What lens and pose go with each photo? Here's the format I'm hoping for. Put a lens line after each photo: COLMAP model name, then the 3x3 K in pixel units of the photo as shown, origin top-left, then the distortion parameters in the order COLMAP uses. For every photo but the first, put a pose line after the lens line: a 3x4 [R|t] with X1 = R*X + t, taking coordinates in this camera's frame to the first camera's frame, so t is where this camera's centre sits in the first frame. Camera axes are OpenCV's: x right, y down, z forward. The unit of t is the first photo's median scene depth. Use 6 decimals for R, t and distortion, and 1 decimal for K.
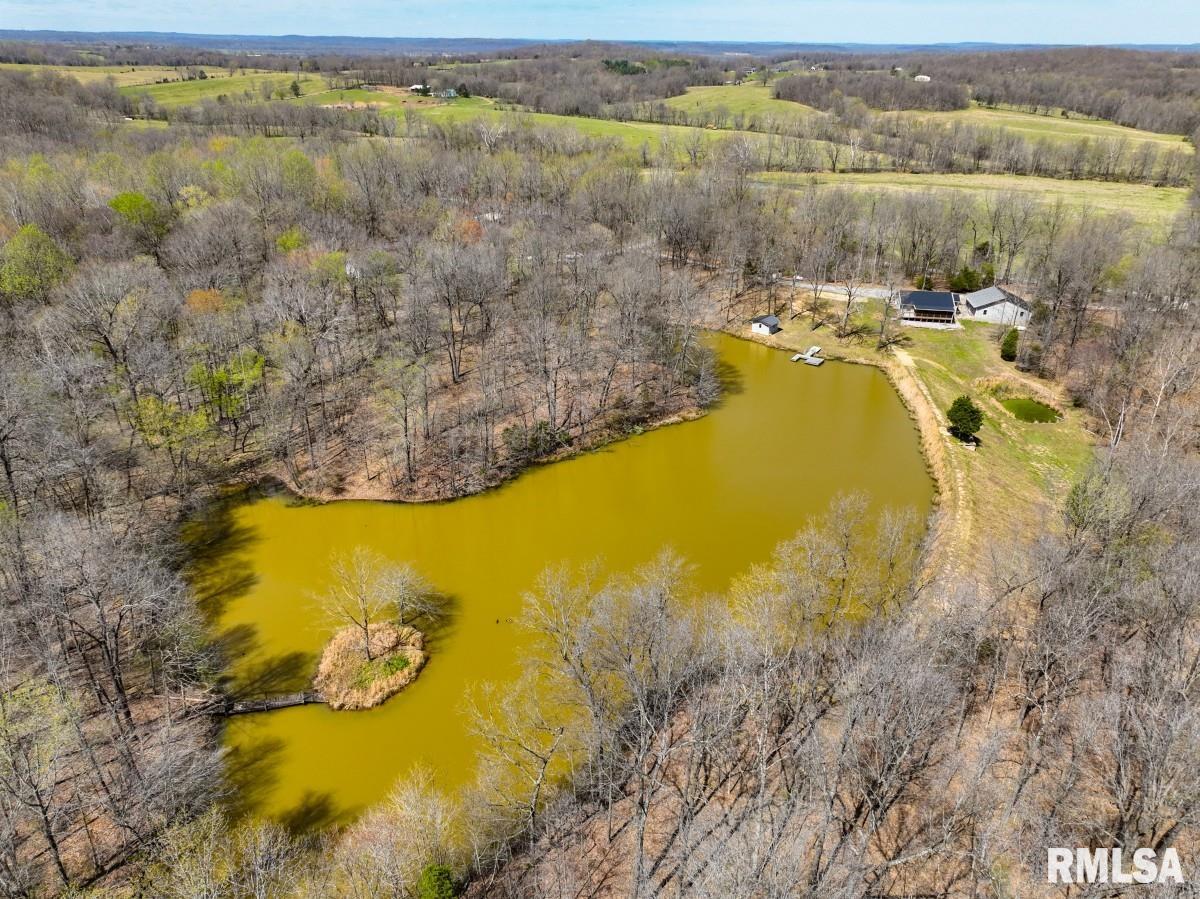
lens RADIAL K [[838.7, 0, 600.0], [0, 838.7, 449.5], [0, 0, 1]] dist [0.005446, 0.003455]
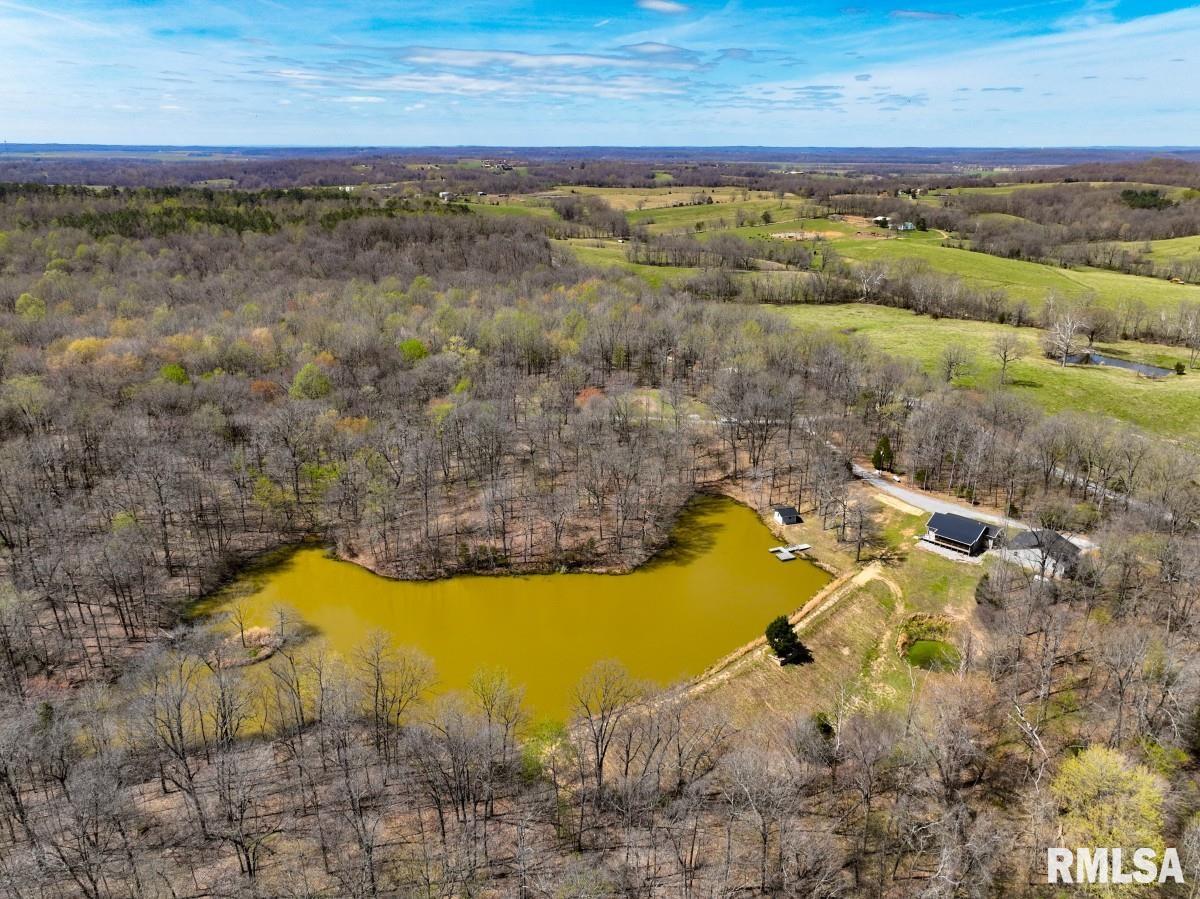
lens RADIAL K [[838.7, 0, 600.0], [0, 838.7, 449.5], [0, 0, 1]] dist [0.005446, 0.003455]
pose [[0.819853, 0.185789, -0.541593, 0.577942], [-0.243954, 0.969086, -0.036855, -0.129203], [0.518003, 0.162339, 0.839833, -0.091187]]
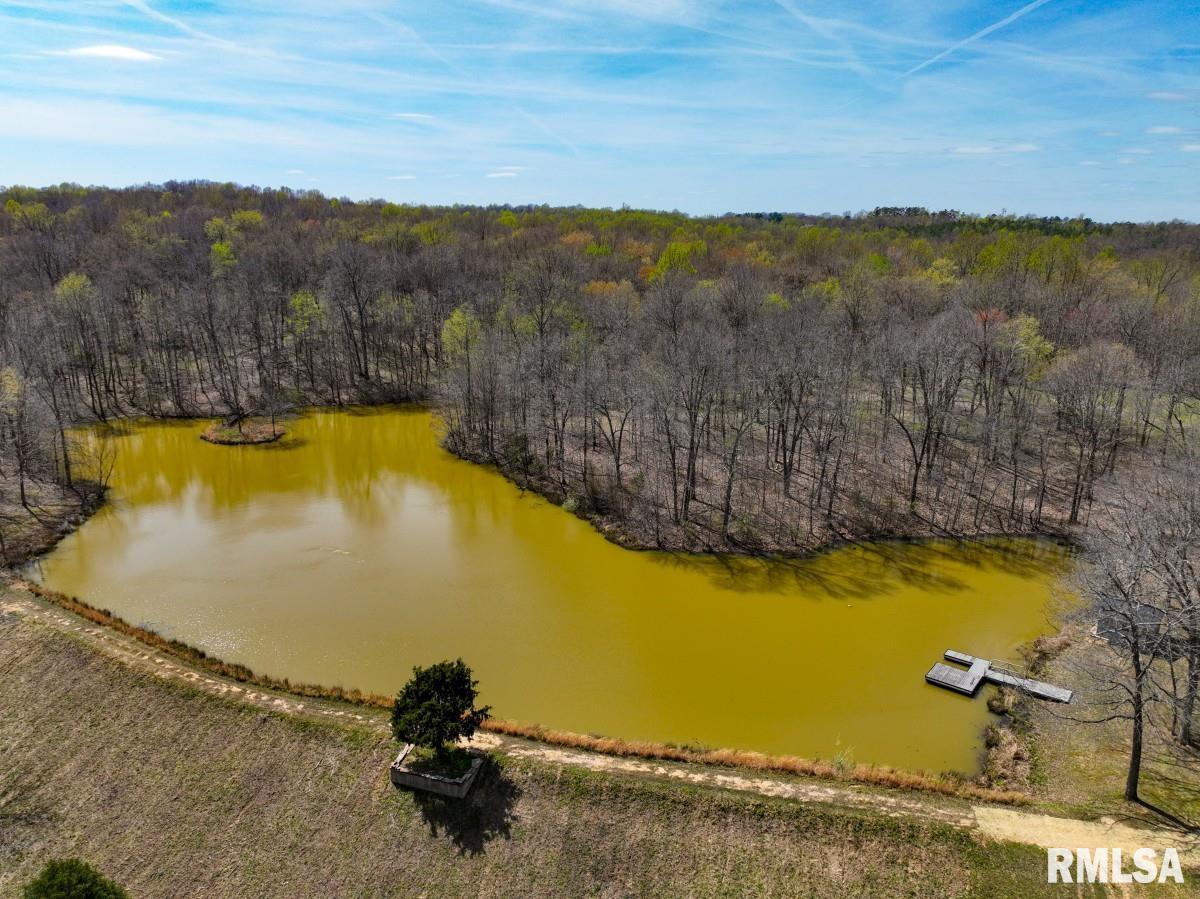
lens RADIAL K [[817.2, 0, 600.0], [0, 817.2, 449.5], [0, 0, 1]] dist [0.006986, 0.004922]
pose [[-0.060516, 0.266020, -0.962066, 0.562354], [-0.455497, 0.850267, 0.263758, -0.206903], [0.888178, 0.454179, 0.069717, 0.701168]]
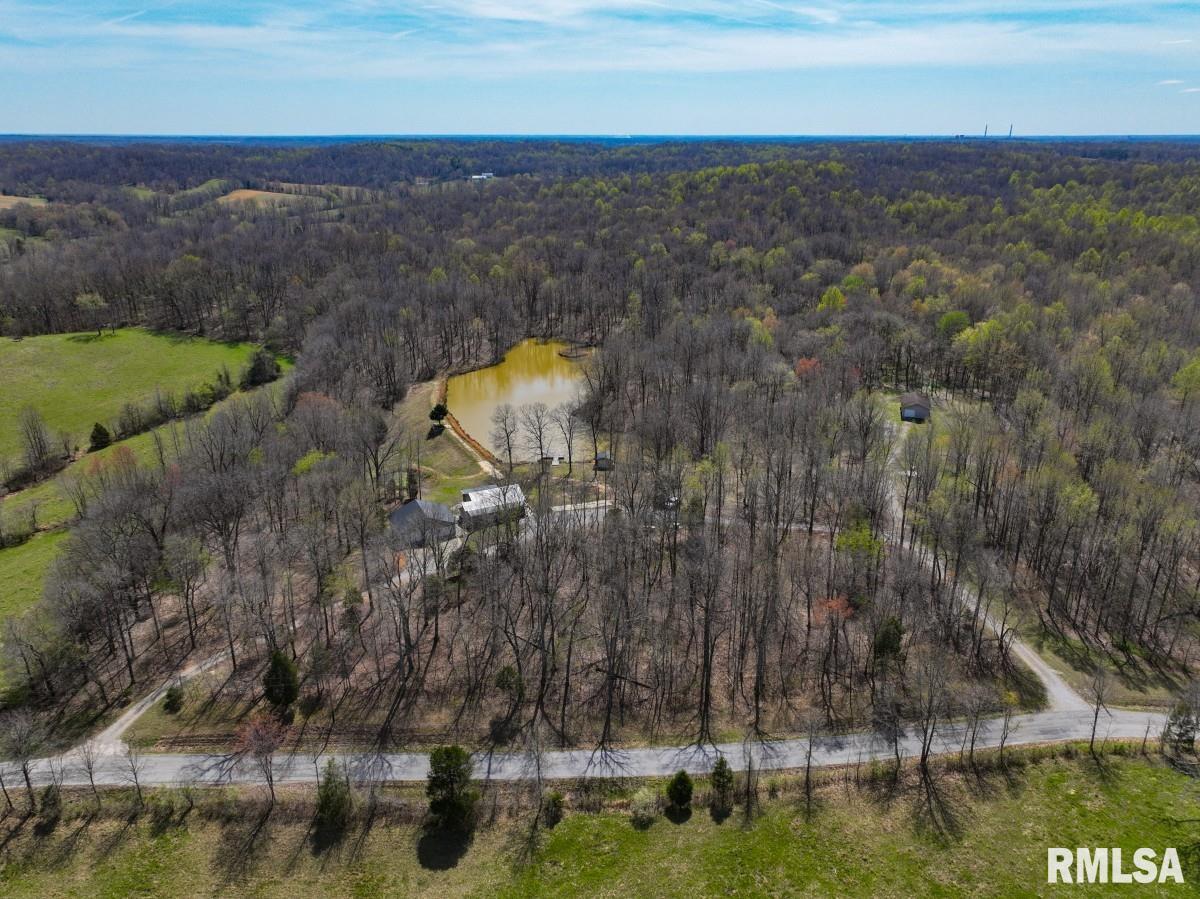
lens RADIAL K [[838.7, 0, 600.0], [0, 838.7, 449.5], [0, 0, 1]] dist [0.005446, 0.003455]
pose [[-0.821224, 0.207350, -0.531599, 0.829136], [-0.244165, 0.714341, 0.655820, -0.940417], [0.515728, 0.668373, -0.536006, 1.615636]]
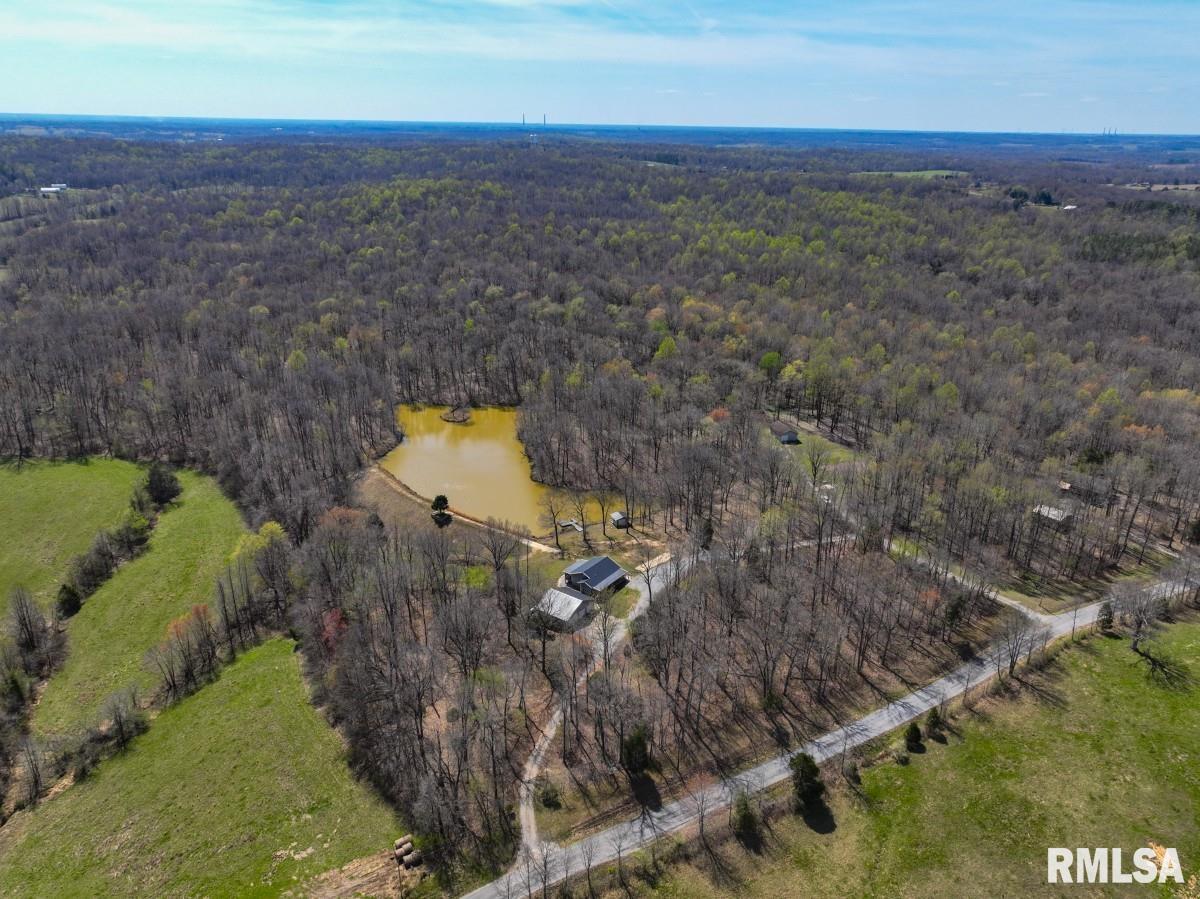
lens RADIAL K [[838.7, 0, 600.0], [0, 838.7, 449.5], [0, 0, 1]] dist [0.005446, 0.003455]
pose [[-0.451316, 0.324021, -0.831459, 1.387815], [-0.400706, 0.758943, 0.513264, -0.976111], [0.797339, 0.564815, -0.212686, 1.201766]]
